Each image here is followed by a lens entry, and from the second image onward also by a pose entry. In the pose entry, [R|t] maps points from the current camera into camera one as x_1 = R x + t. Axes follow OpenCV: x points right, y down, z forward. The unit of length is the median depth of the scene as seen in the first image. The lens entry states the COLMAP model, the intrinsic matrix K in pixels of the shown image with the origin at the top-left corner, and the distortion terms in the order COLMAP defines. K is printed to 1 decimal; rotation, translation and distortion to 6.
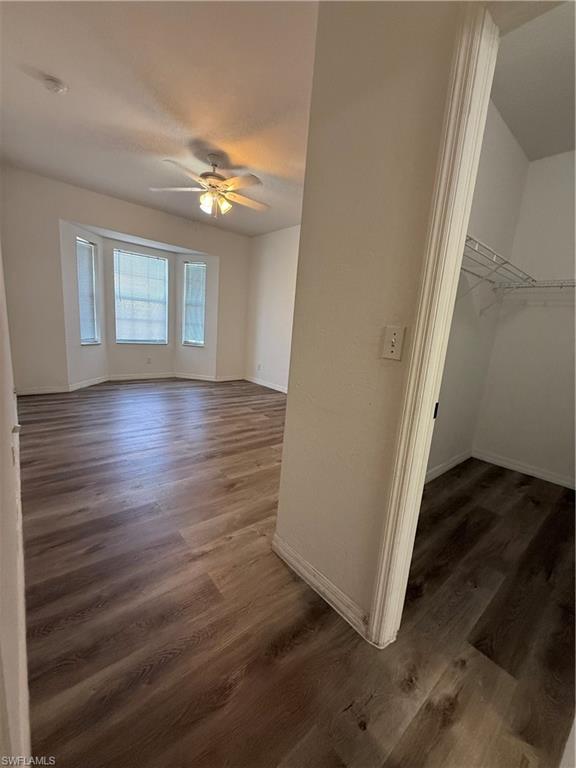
lens RADIAL K [[306.9, 0, 288.2], [0, 306.9, 382.1], [0, 0, 1]] dist [-0.000501, 0.000516]
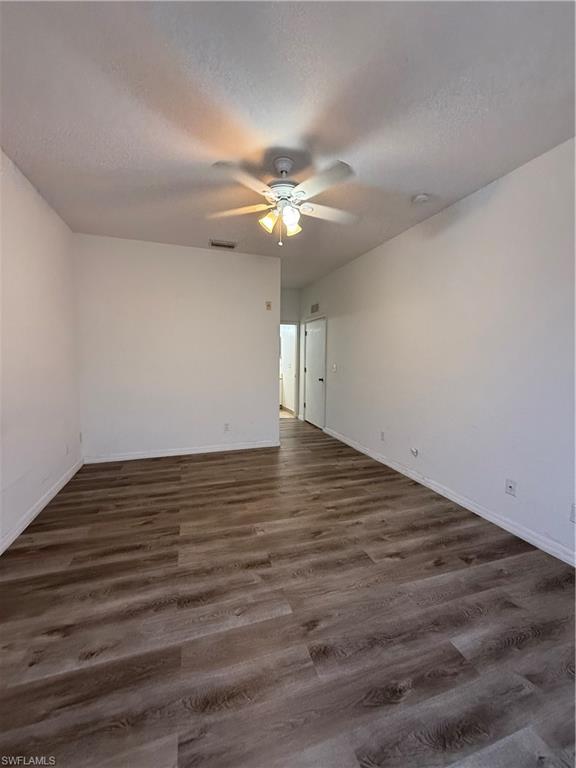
lens RADIAL K [[306.9, 0, 288.2], [0, 306.9, 382.1], [0, 0, 1]] dist [-0.000501, 0.000516]
pose [[-0.922089, -0.122774, 0.366984, -0.508089], [-0.016095, 0.959684, 0.280619, -0.377676], [-0.386642, 0.252849, -0.886891, 1.561771]]
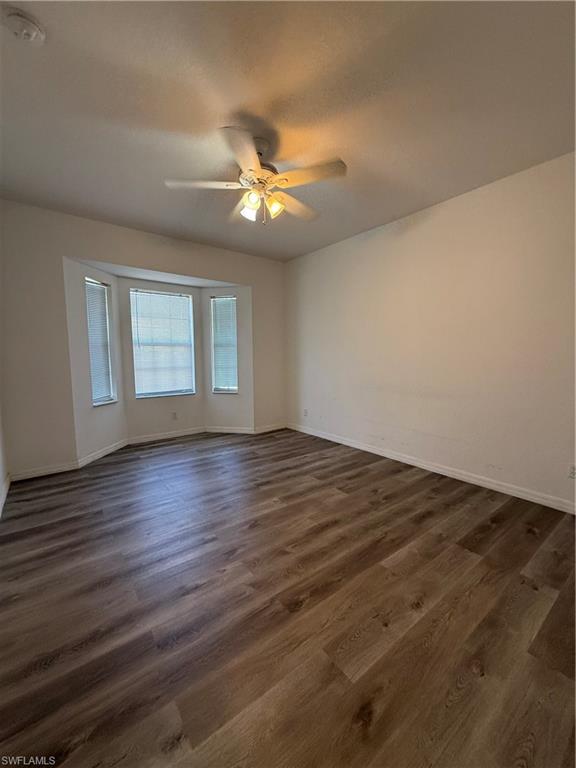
lens RADIAL K [[306.9, 0, 288.2], [0, 306.9, 382.1], [0, 0, 1]] dist [-0.000501, 0.000516]
pose [[0.995218, -0.080297, -0.055623, -0.152417], [0.074509, 0.992265, -0.099295, -0.087959], [0.063165, 0.094676, 0.993502, 0.298965]]
